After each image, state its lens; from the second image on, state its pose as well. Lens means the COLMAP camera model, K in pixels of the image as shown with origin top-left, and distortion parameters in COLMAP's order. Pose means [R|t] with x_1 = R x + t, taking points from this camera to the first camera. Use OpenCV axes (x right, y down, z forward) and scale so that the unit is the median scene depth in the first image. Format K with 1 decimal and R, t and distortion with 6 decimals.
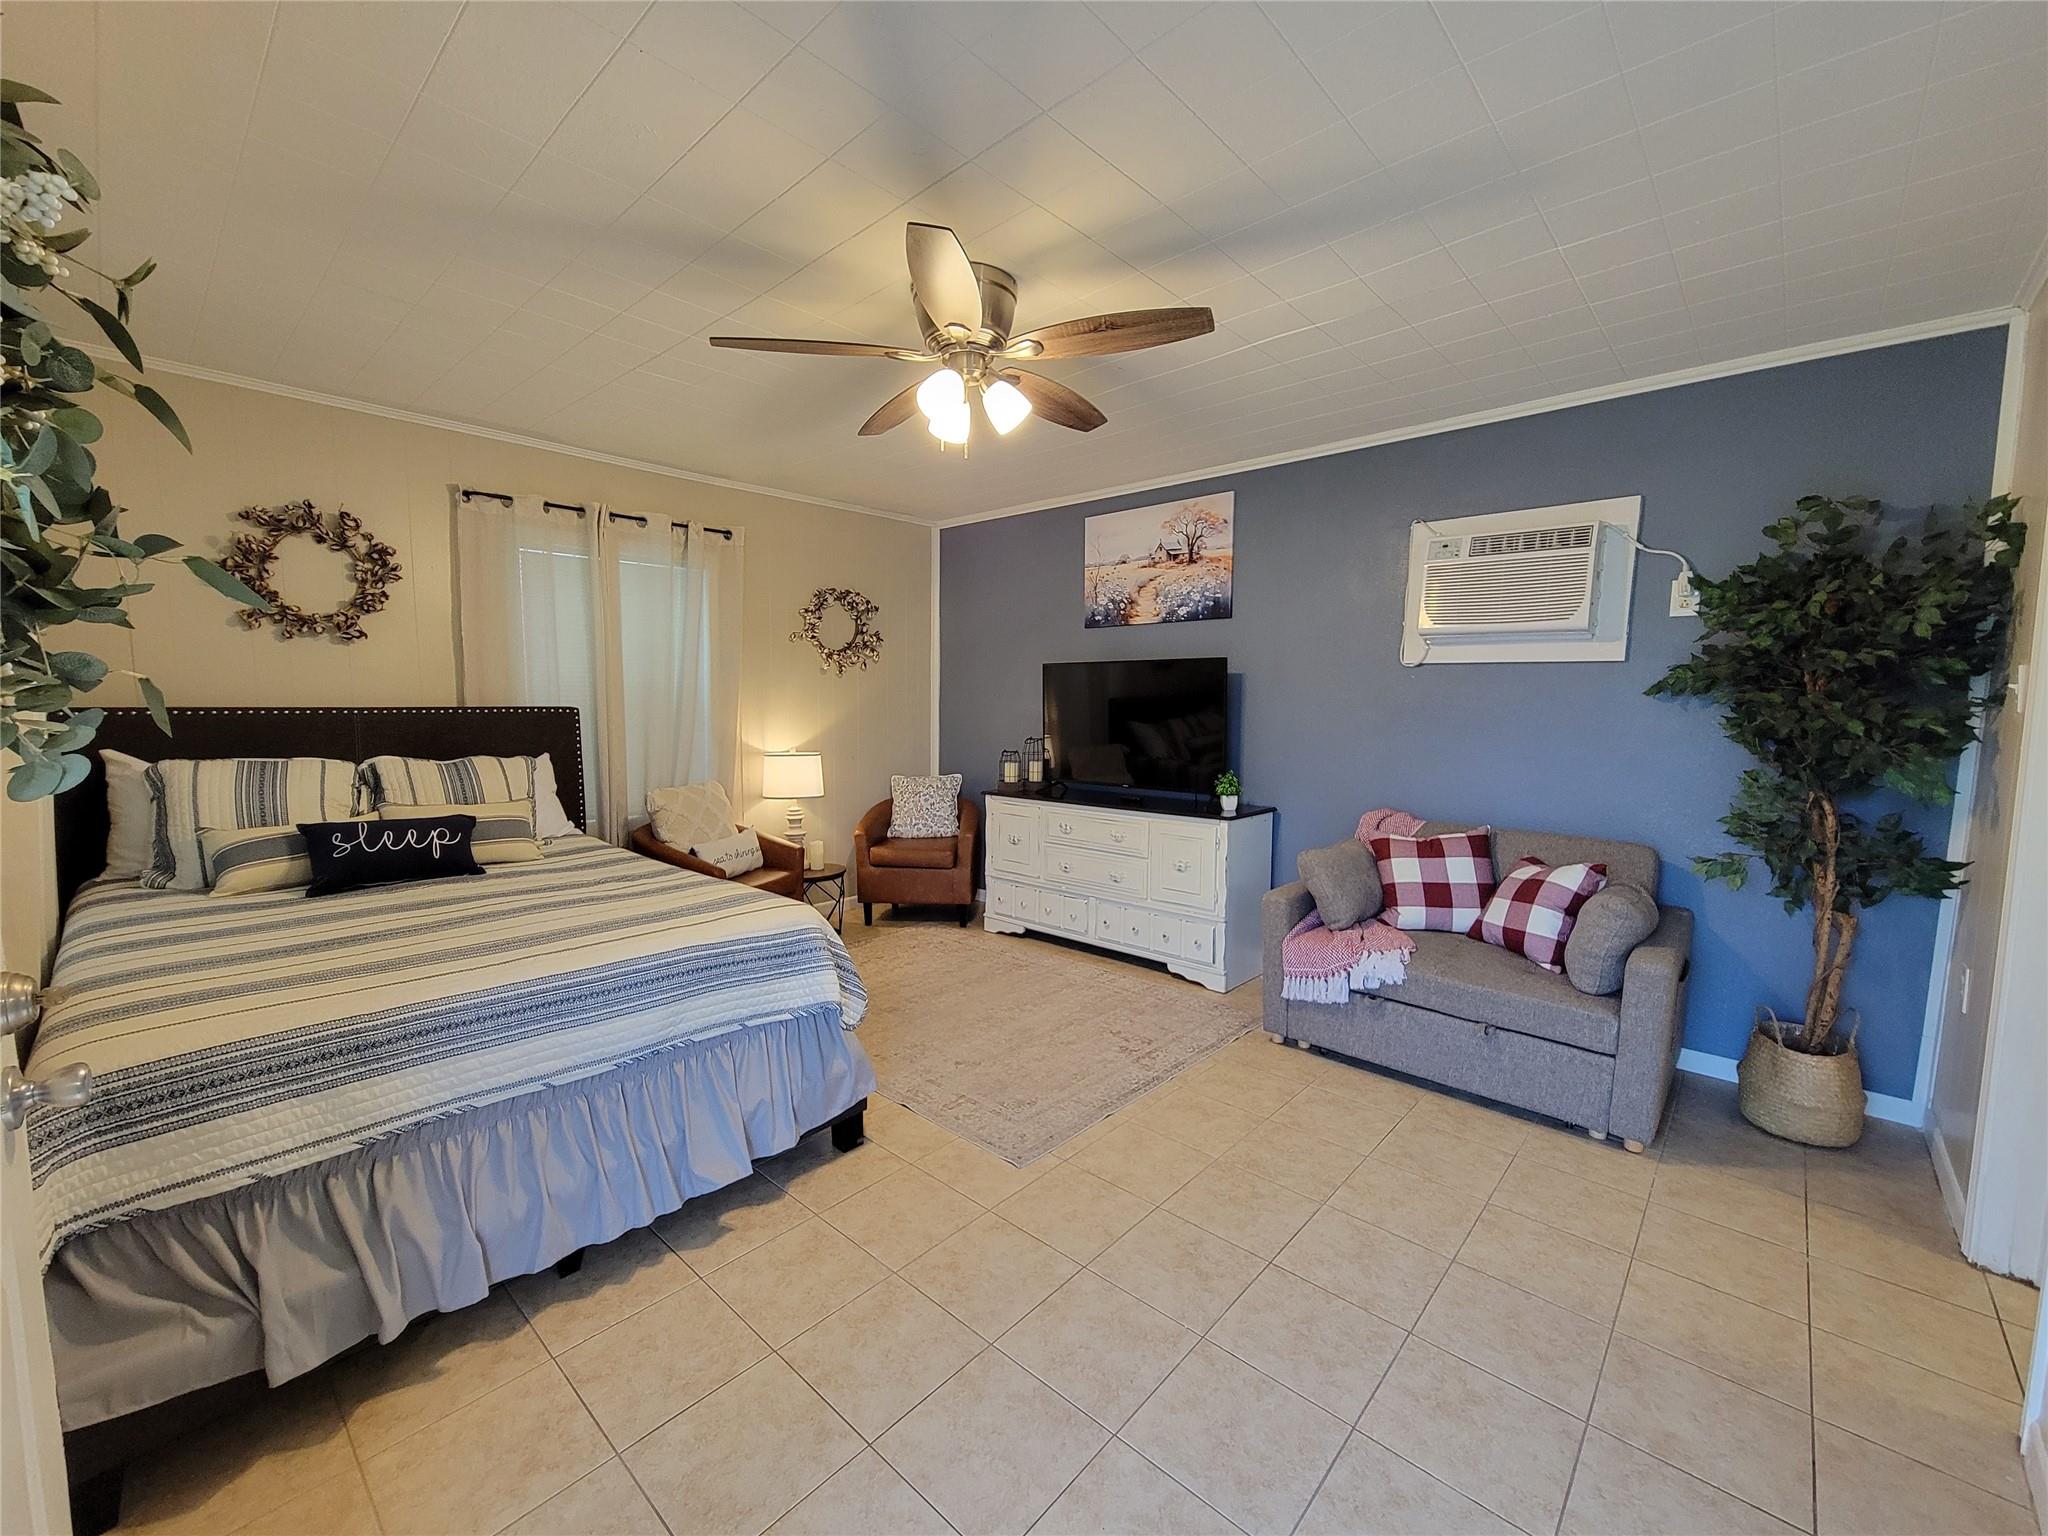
lens RADIAL K [[834.6, 0, 1028.5], [0, 834.6, 772.5], [0, 0, 1]] dist [-0.003010, -0.000978]
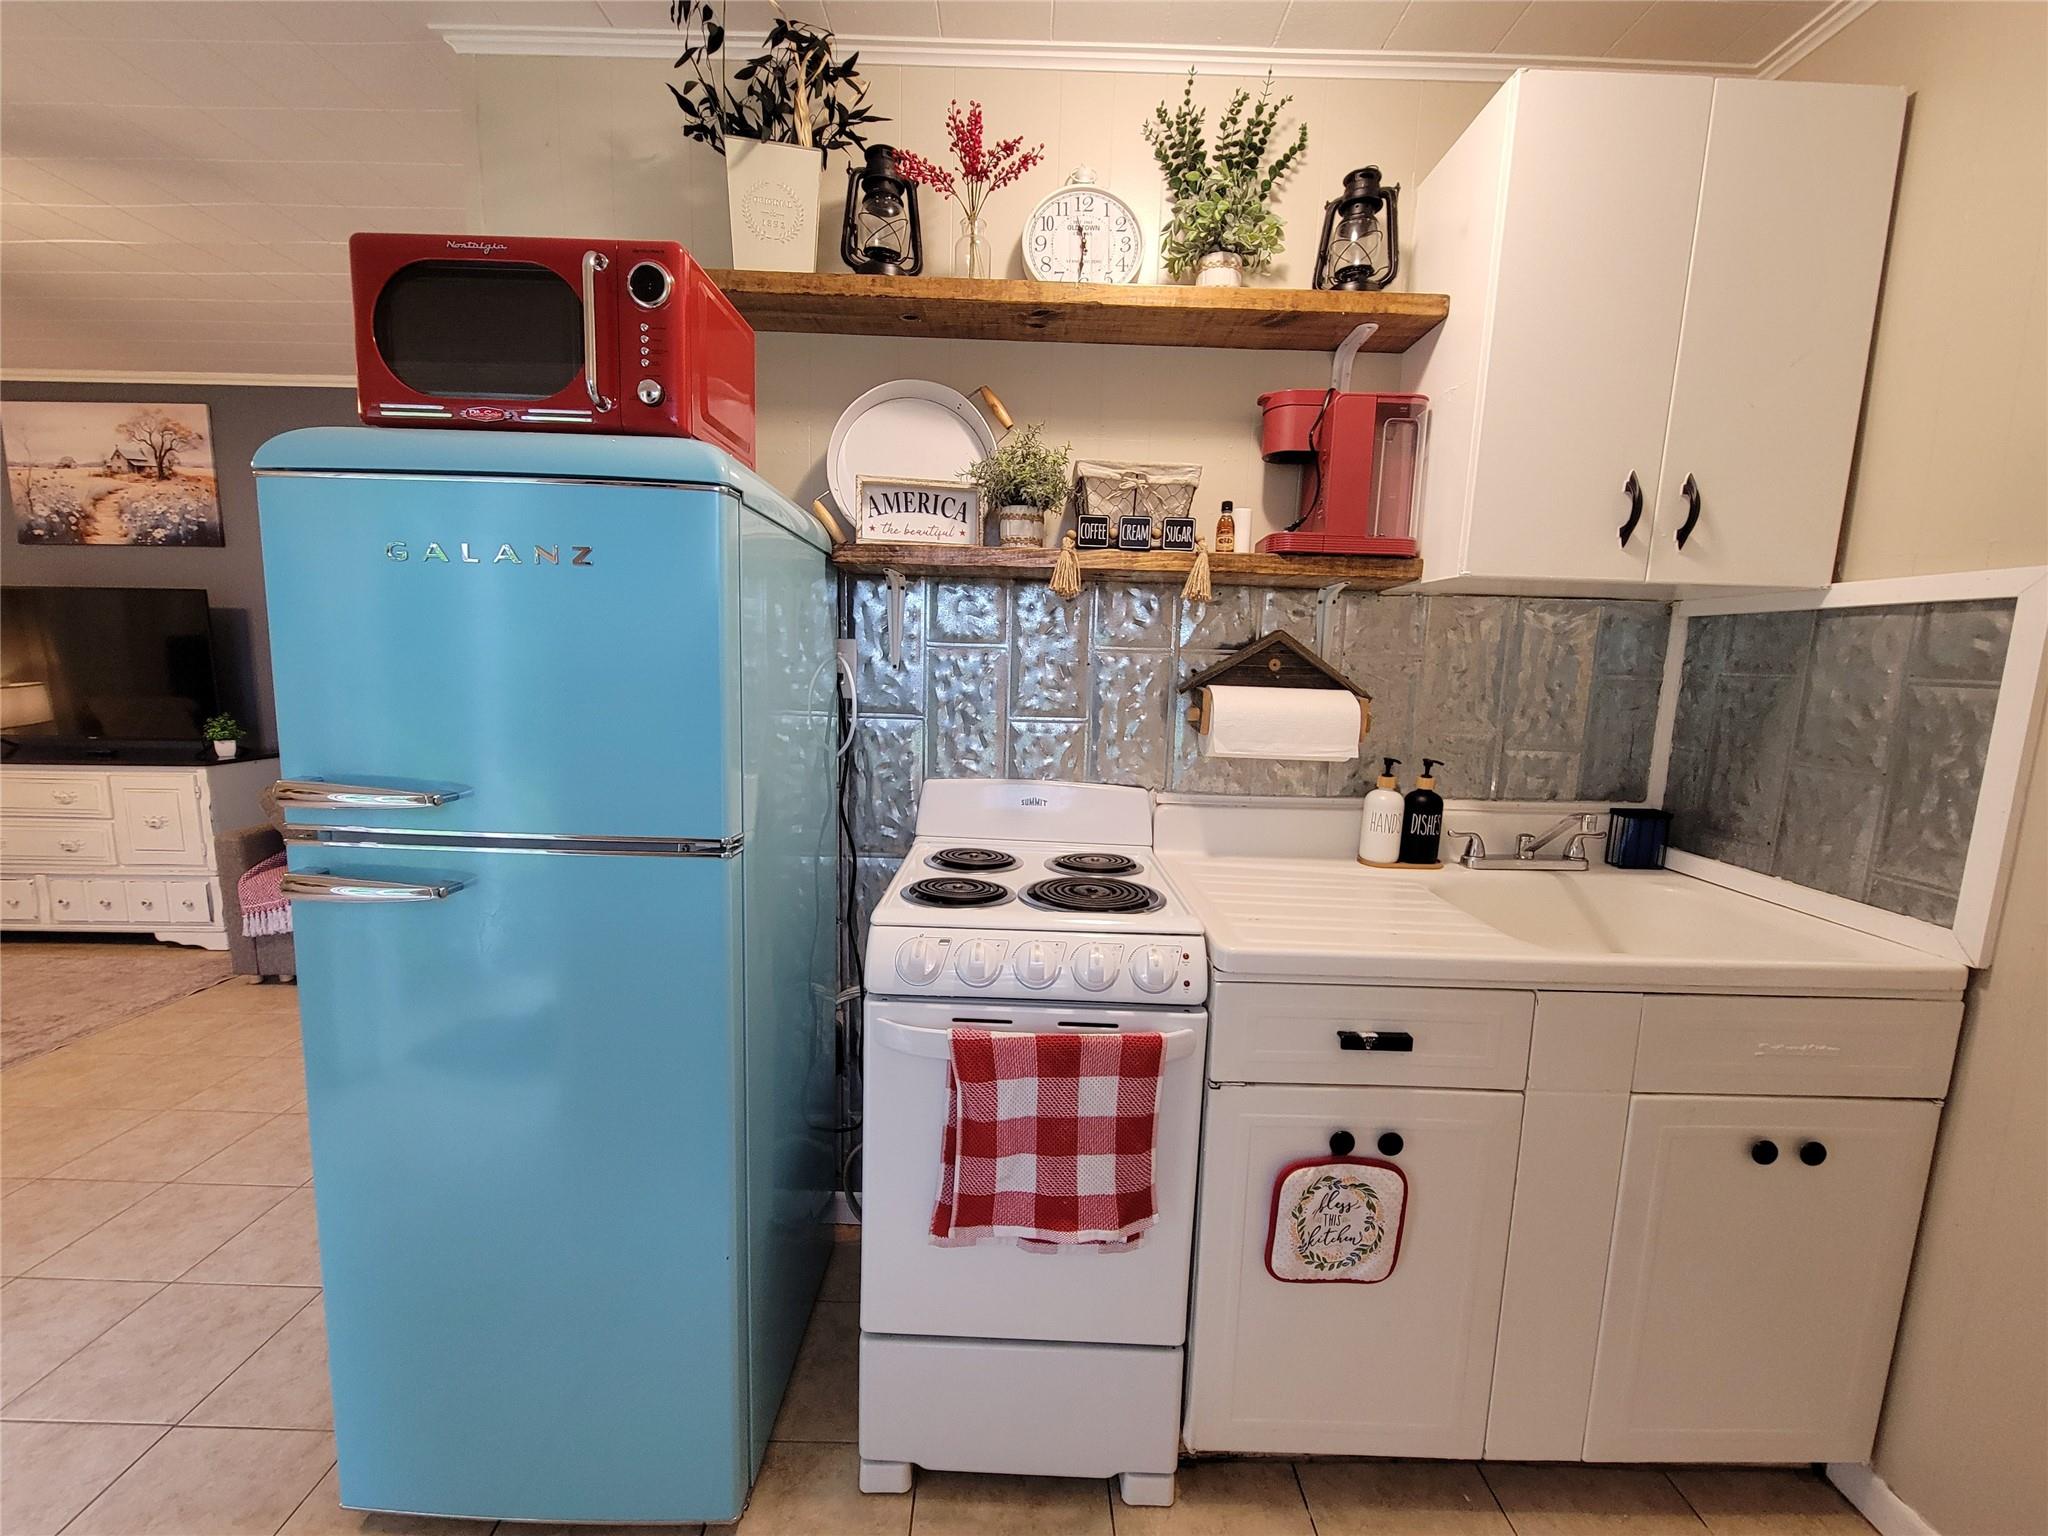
lens RADIAL K [[834.6, 0, 1021.1], [0, 834.6, 766.6], [0, 0, 1]] dist [-0.003010, -0.000978]
pose [[0.731805, -0.081871, 0.676579, 0.247727], [0.045518, 0.996413, 0.071339, 0.029407], [-0.679992, -0.021409, 0.732906, -0.265204]]
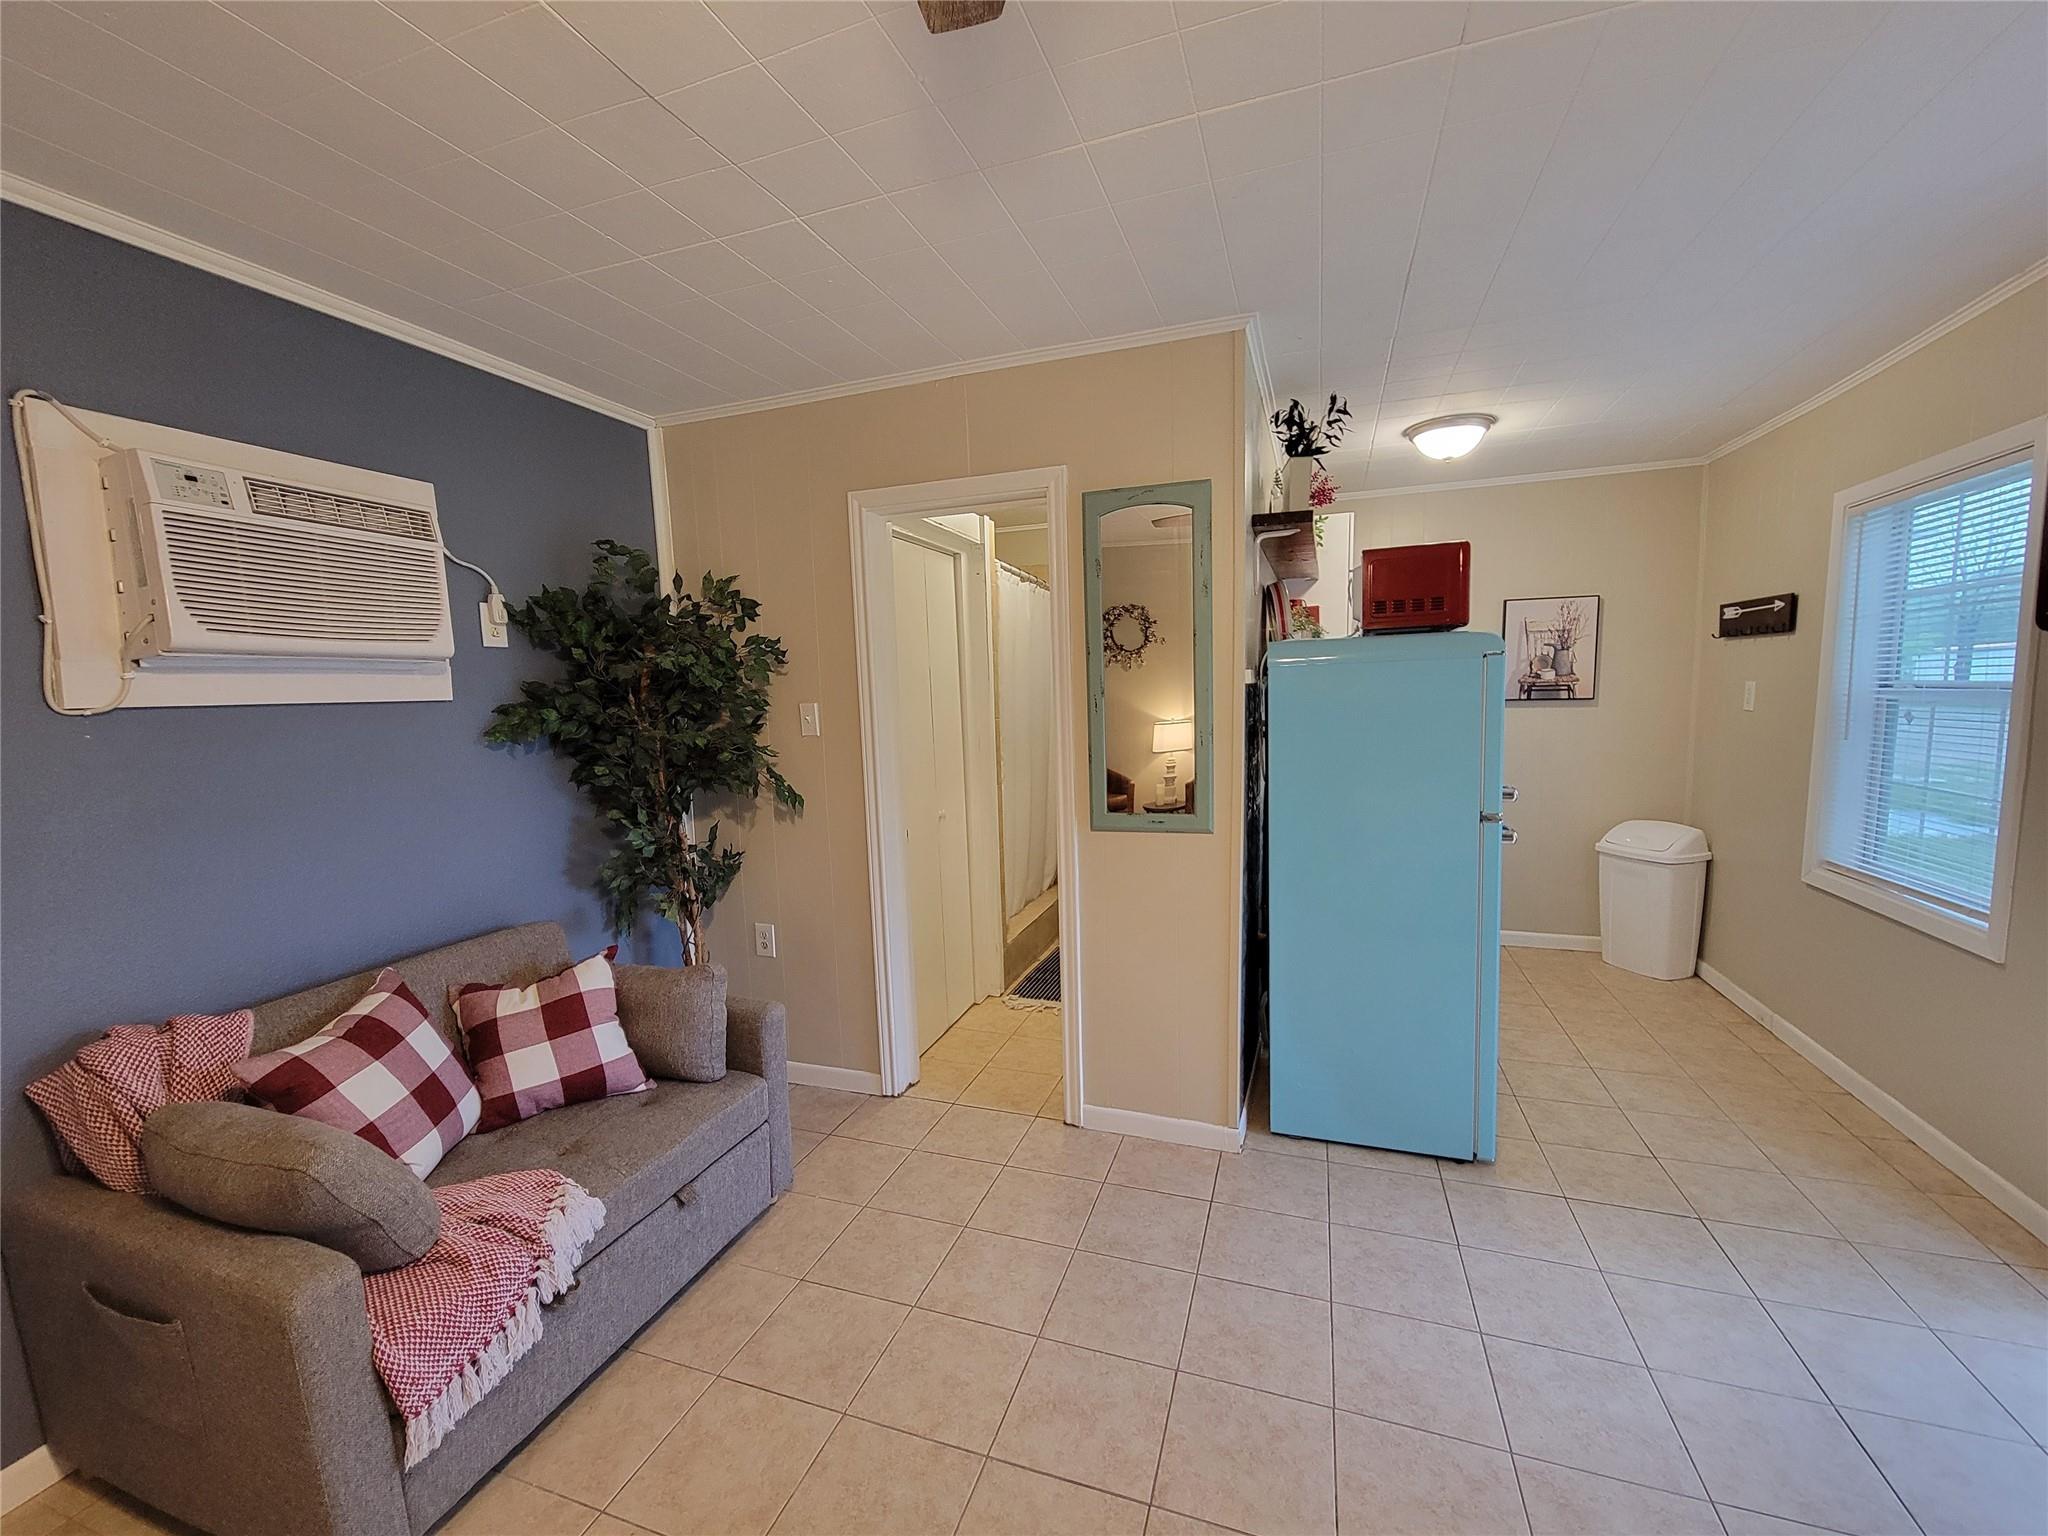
lens RADIAL K [[834.6, 0, 1010.3], [0, 834.6, 787.7], [0, 0, 1]] dist [-0.003010, -0.000978]
pose [[-0.375495, -0.098191, 0.921608, -0.135065], [0.122514, 0.980388, 0.154370, -0.081233], [-0.918691, 0.170875, -0.356101, 0.597357]]
